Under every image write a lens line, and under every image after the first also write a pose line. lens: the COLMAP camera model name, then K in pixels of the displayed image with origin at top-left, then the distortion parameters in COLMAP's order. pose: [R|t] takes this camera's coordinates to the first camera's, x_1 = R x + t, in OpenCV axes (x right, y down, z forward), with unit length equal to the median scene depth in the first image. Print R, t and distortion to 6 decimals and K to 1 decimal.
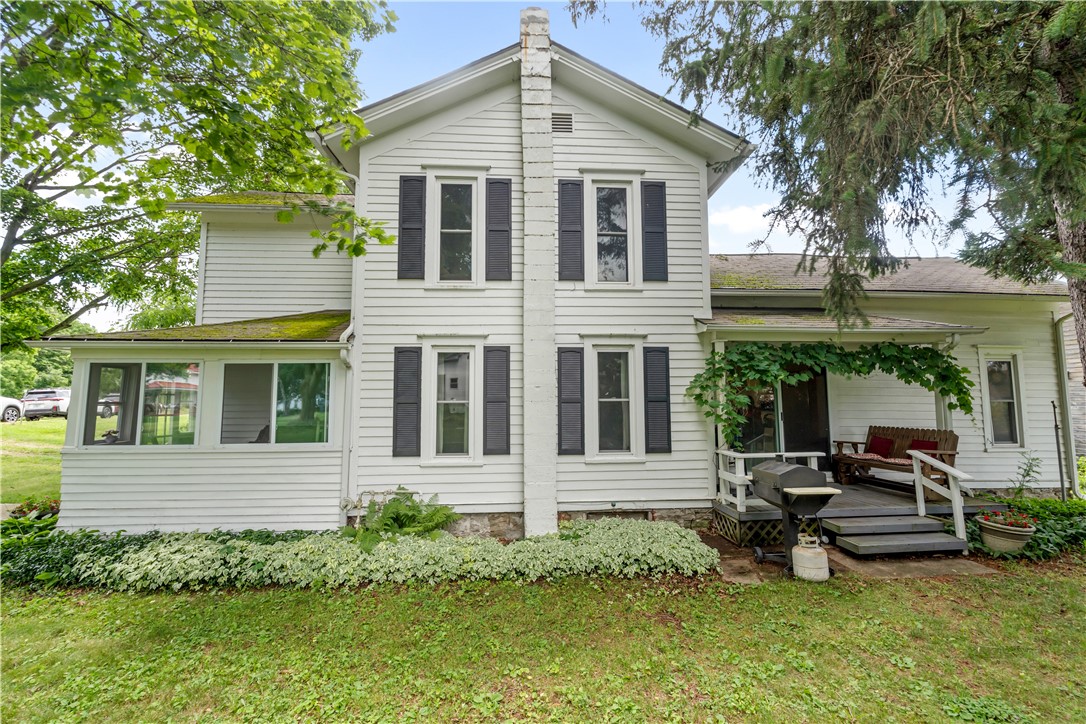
lens RADIAL K [[445.9, 0, 543.0], [0, 445.9, 362.0], [0, 0, 1]] dist [-0.002606, -0.000159]
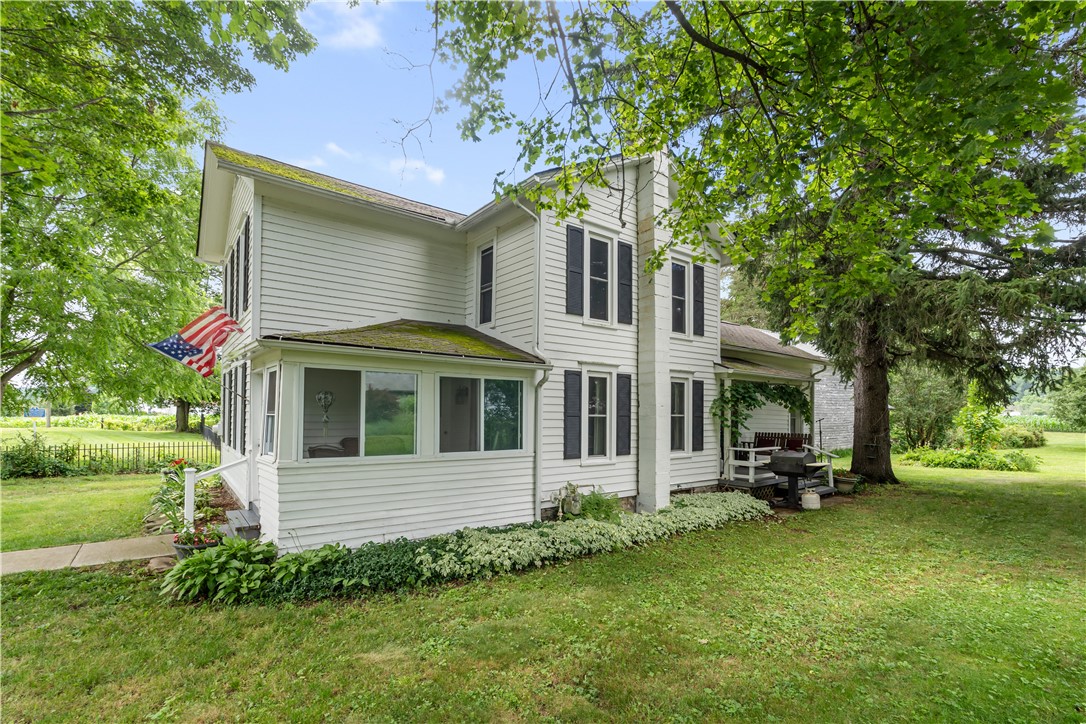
lens RADIAL K [[483.4, 0, 542.1], [0, 483.4, 403.7], [0, 0, 1]] dist [0.001060, 0.000071]
pose [[0.839767, 0.025197, 0.542362, -1.078624], [-0.060667, 0.997022, 0.047614, -0.001123], [-0.539547, -0.072888, 0.838795, -0.077567]]
